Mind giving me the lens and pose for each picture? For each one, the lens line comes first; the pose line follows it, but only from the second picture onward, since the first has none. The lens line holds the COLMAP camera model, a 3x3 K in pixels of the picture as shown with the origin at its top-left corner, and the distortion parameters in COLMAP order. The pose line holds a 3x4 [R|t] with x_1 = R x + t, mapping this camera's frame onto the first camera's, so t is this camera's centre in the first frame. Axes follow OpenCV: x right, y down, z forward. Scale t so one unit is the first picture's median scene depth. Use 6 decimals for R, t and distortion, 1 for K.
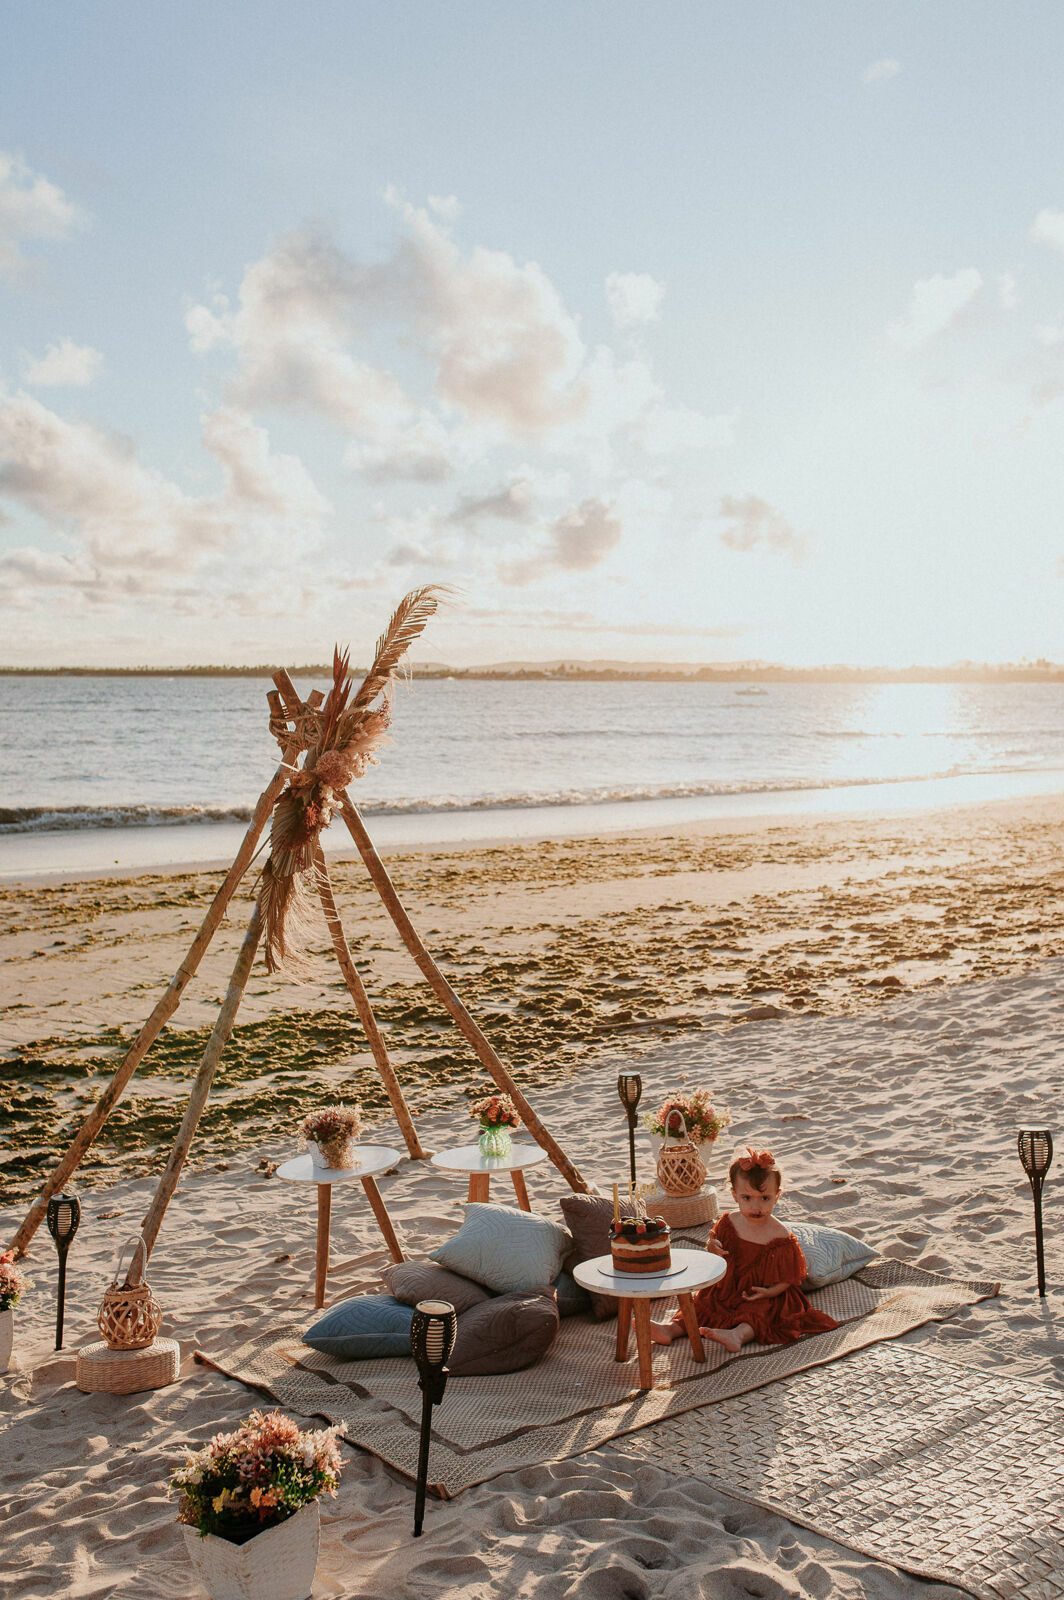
lens RADIAL K [[1636.0, 0, 532.0], [0, 1636.0, 800.0], [0, 0, 1]] dist [-0.029261, 0.003590]
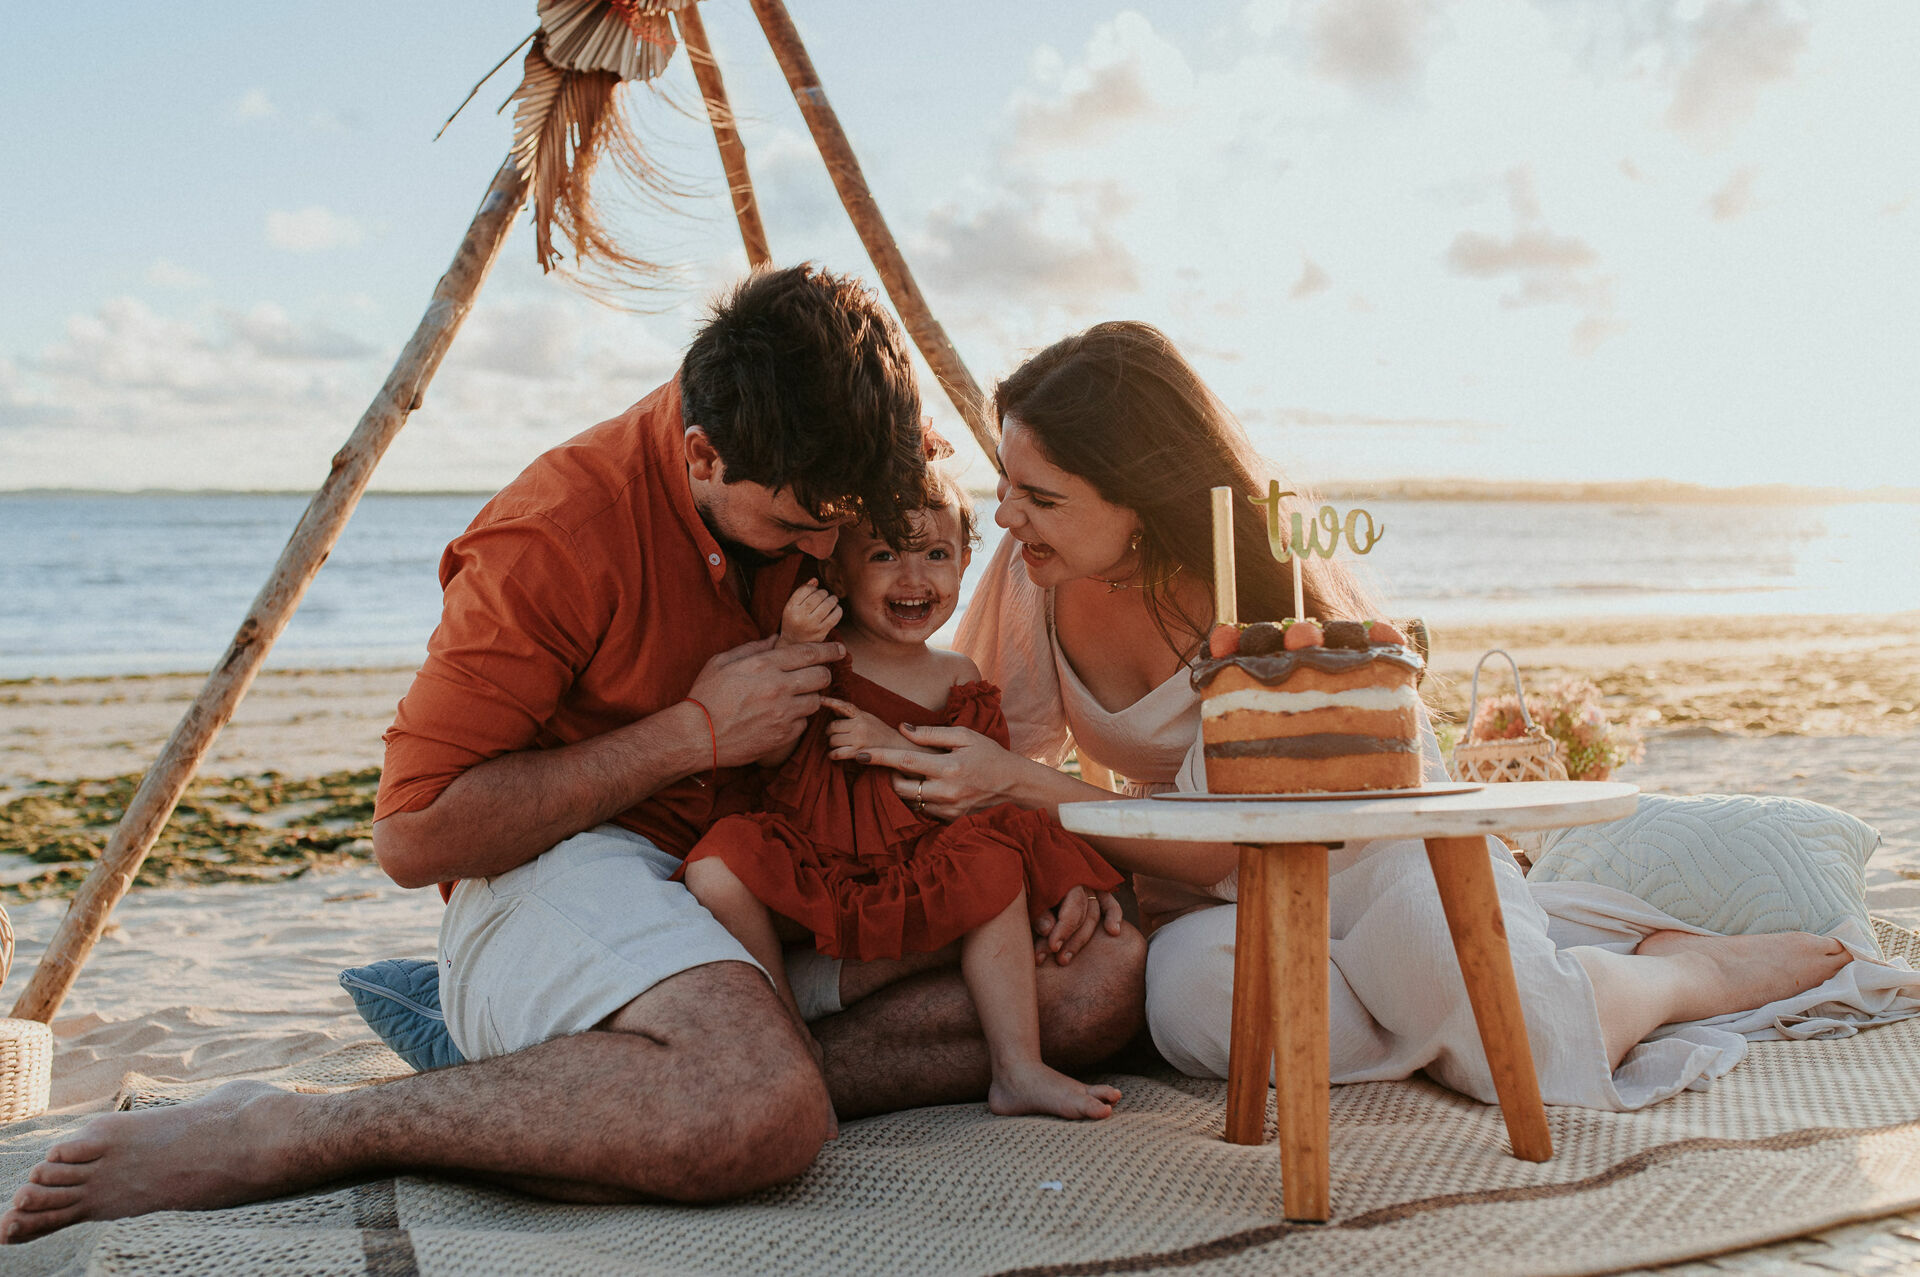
lens RADIAL K [[1963.3, 0, 960.0], [0, 1963.3, 638.5], [0, 0, 1]] dist [-0.029261, 0.003590]
pose [[0.978379, -0.000305, -0.206822, 0.037707], [-0.006470, 0.999464, -0.032082, 0.131704], [0.206721, 0.032726, 0.977852, 0.319682]]
